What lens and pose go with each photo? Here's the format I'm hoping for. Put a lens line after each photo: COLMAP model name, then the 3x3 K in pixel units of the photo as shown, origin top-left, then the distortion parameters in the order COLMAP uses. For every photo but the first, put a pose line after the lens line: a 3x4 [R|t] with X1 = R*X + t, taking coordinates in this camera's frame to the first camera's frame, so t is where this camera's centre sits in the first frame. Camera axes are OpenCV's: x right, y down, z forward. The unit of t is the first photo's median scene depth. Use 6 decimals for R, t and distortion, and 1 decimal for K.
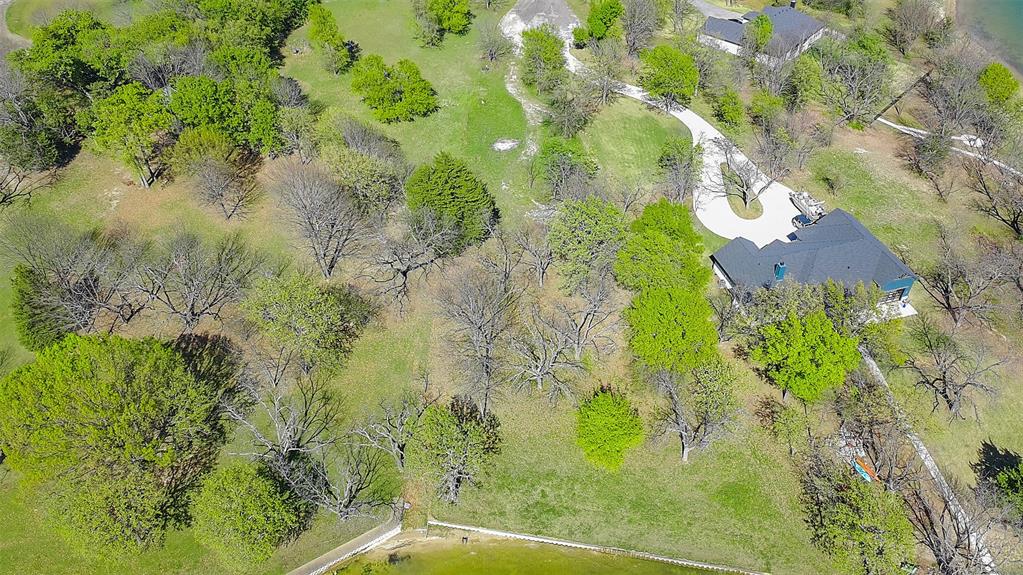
lens RADIAL K [[780.2, 0, 517.1], [0, 780.2, 279.8], [0, 0, 1]] dist [0.083000, -0.080175]
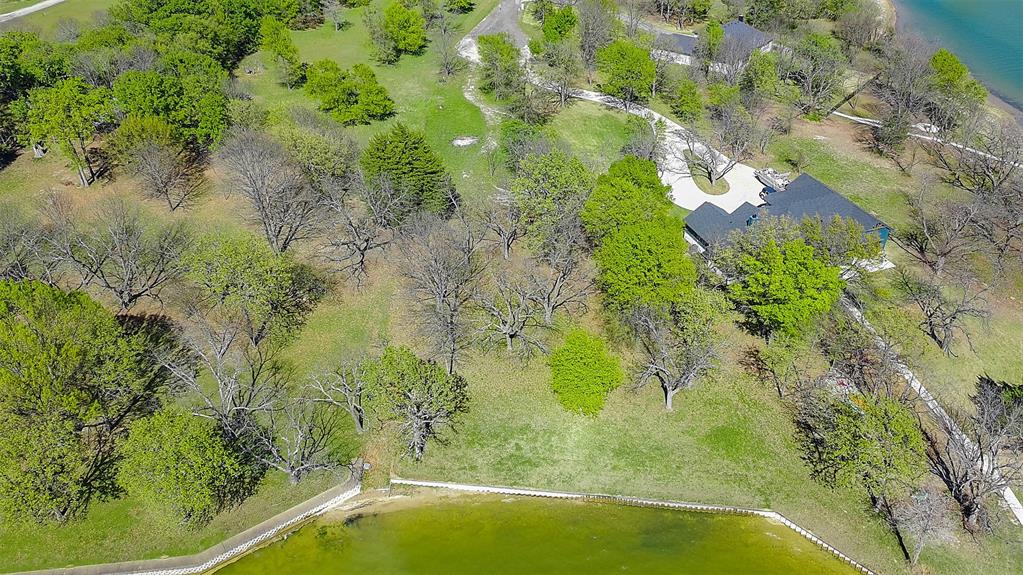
lens RADIAL K [[780.2, 0, 517.1], [0, 780.2, 279.8], [0, 0, 1]] dist [0.083000, -0.080175]
pose [[0.998258, -0.036852, 0.046085, -0.001526], [0.042367, 0.991241, -0.125083, 0.159218], [-0.041072, 0.126817, 0.991075, 0.062036]]
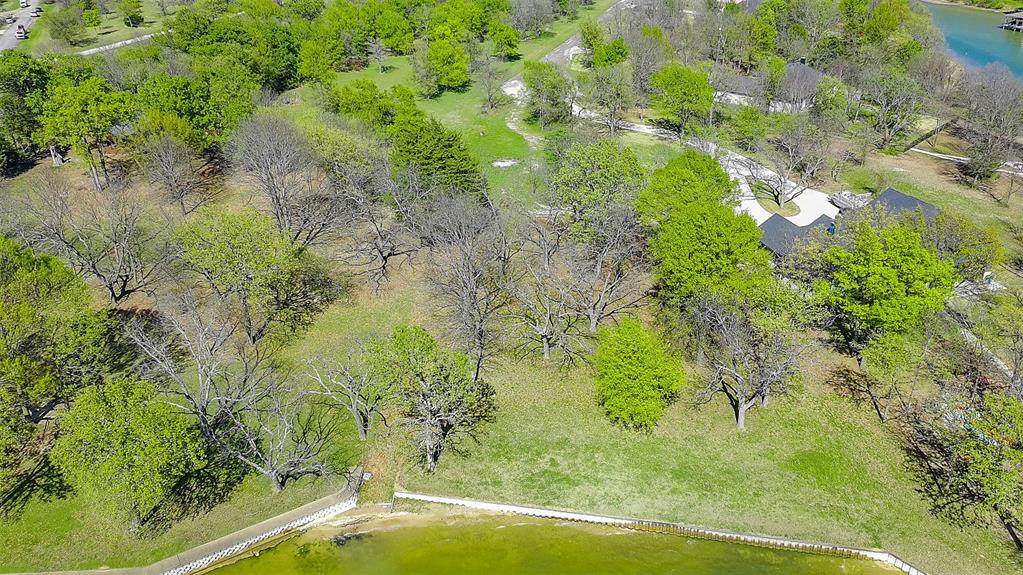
lens RADIAL K [[780.2, 0, 517.1], [0, 780.2, 279.8], [0, 0, 1]] dist [0.083000, -0.080175]
pose [[0.999995, -0.000855, -0.003172, 0.001890], [0.000025, 0.967447, -0.253074, 0.240256], [0.003286, 0.253073, 0.967442, 0.200397]]
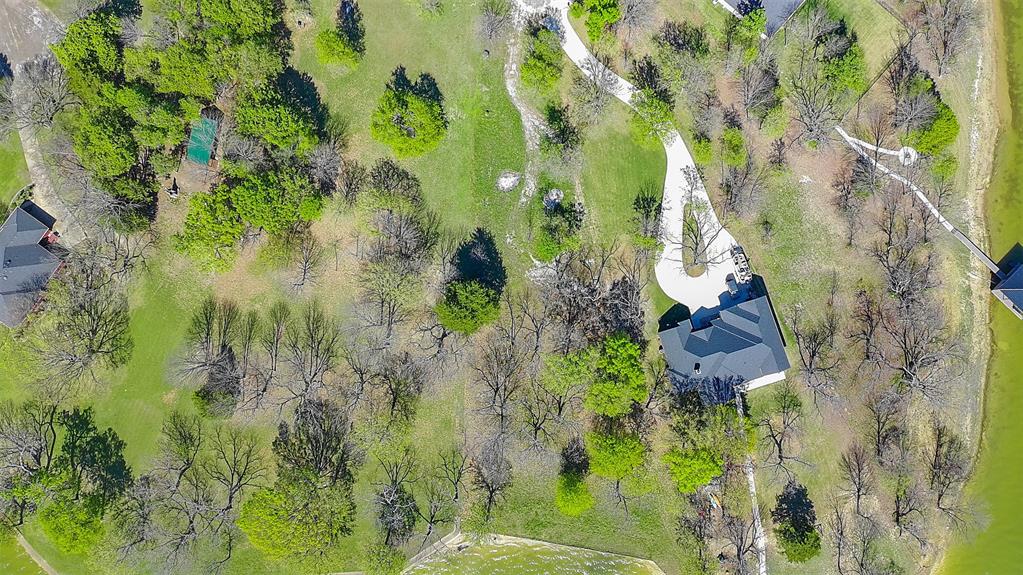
lens RADIAL K [[775.7, 0, 511.5], [0, 775.7, 287.5], [0, 0, 1]] dist [0.056696, 0.003542]
pose [[0.999915, -0.012531, -0.003577, -0.009788], [0.011558, 0.726066, 0.687528, -1.106452], [-0.006018, -0.687511, 0.726149, 0.040552]]
